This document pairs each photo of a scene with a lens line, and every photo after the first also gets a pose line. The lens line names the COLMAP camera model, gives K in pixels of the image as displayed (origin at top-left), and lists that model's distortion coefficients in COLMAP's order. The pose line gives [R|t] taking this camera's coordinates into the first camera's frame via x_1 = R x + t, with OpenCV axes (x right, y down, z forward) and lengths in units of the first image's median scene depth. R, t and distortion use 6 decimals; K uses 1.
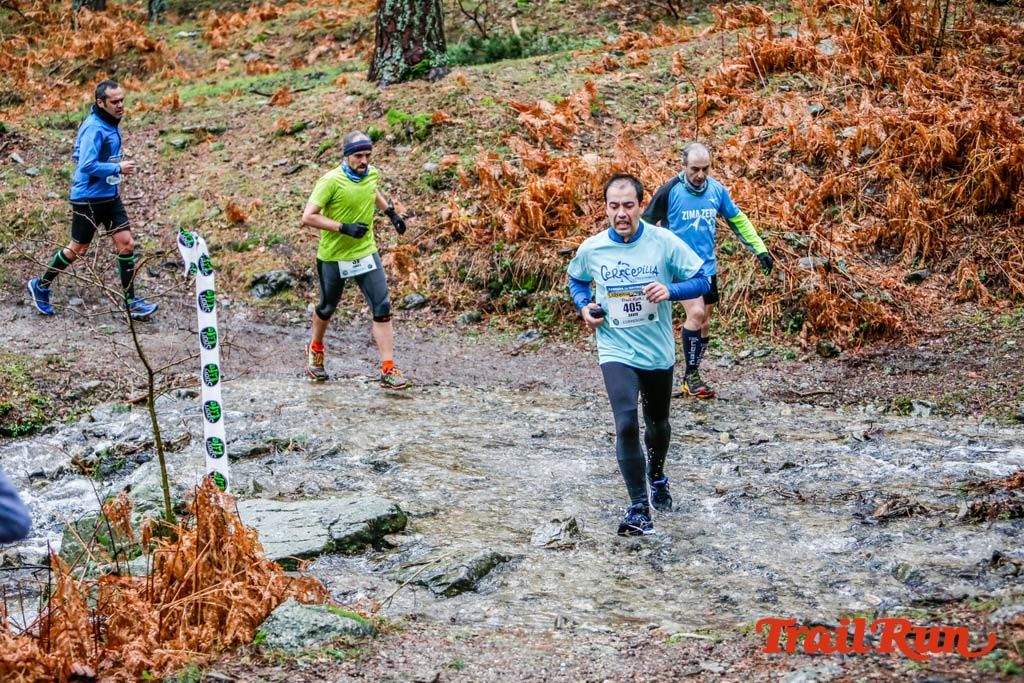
lens RADIAL K [[2185.1, 0, 512.0], [0, 2185.1, 341.5], [0, 0, 1]] dist [-0.288582, 0.002208]
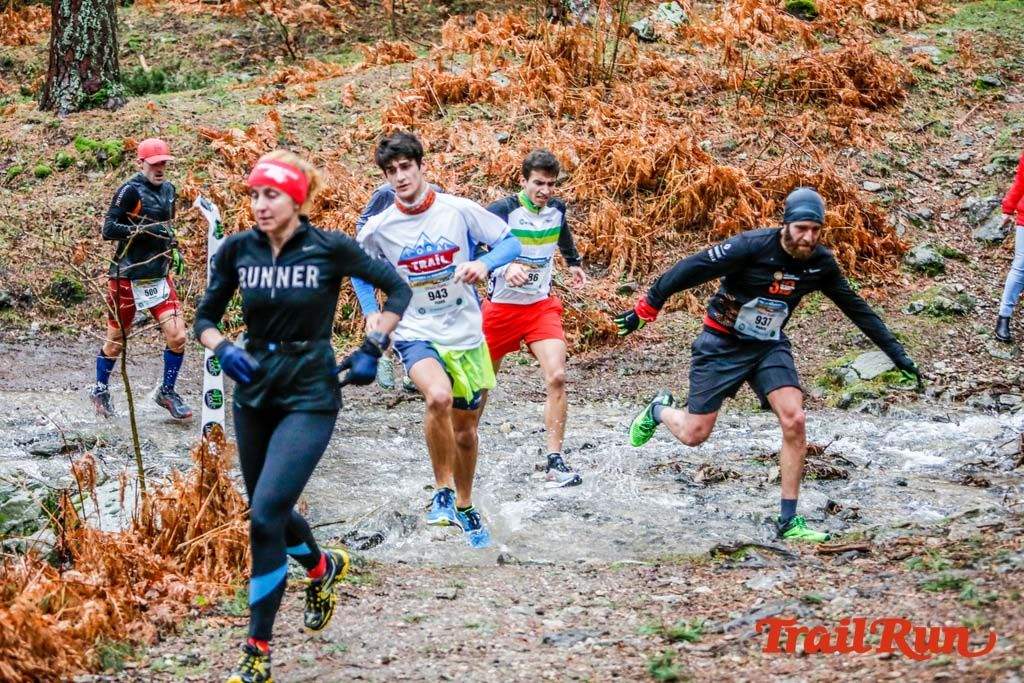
lens RADIAL K [[2292.8, 0, 532.5], [0, 2292.8, 345.2], [0, 0, 1]] dist [-0.224269, -0.259451]
pose [[0.964956, -0.009679, 0.262233, -0.139356], [0.018975, 0.999277, -0.032941, 0.030767], [-0.261724, 0.036763, 0.964442, -0.068809]]
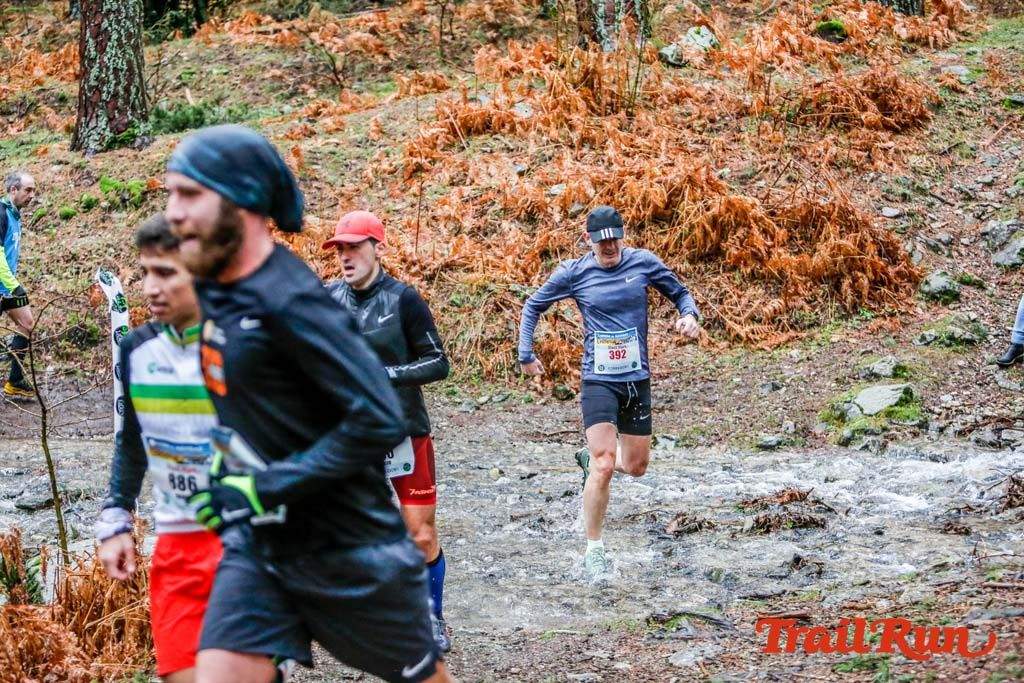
lens RADIAL K [[2229.2, 0, 512.0], [0, 2229.2, 341.5], [0, 0, 1]] dist [-0.265880, -0.080705]
pose [[0.979702, -0.025929, 0.198777, -0.081417], [0.033532, 0.998825, -0.034979, 0.013814], [-0.197637, 0.040935, 0.979420, -0.050162]]
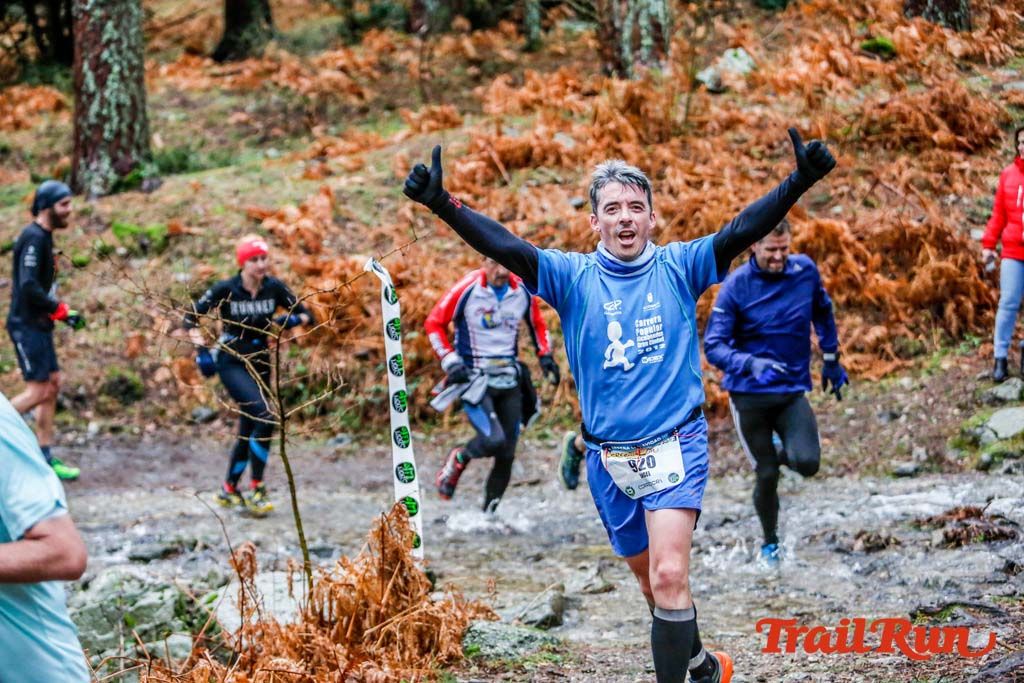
lens RADIAL K [[2547.2, 0, 510.3], [0, 2547.2, 311.9], [0, 0, 1]] dist [-0.175651, 0.272871]
pose [[0.963417, -0.042385, 0.264636, -0.196185], [0.067425, 0.993988, -0.086264, 0.039016], [-0.259388, 0.100951, 0.960483, -0.085370]]
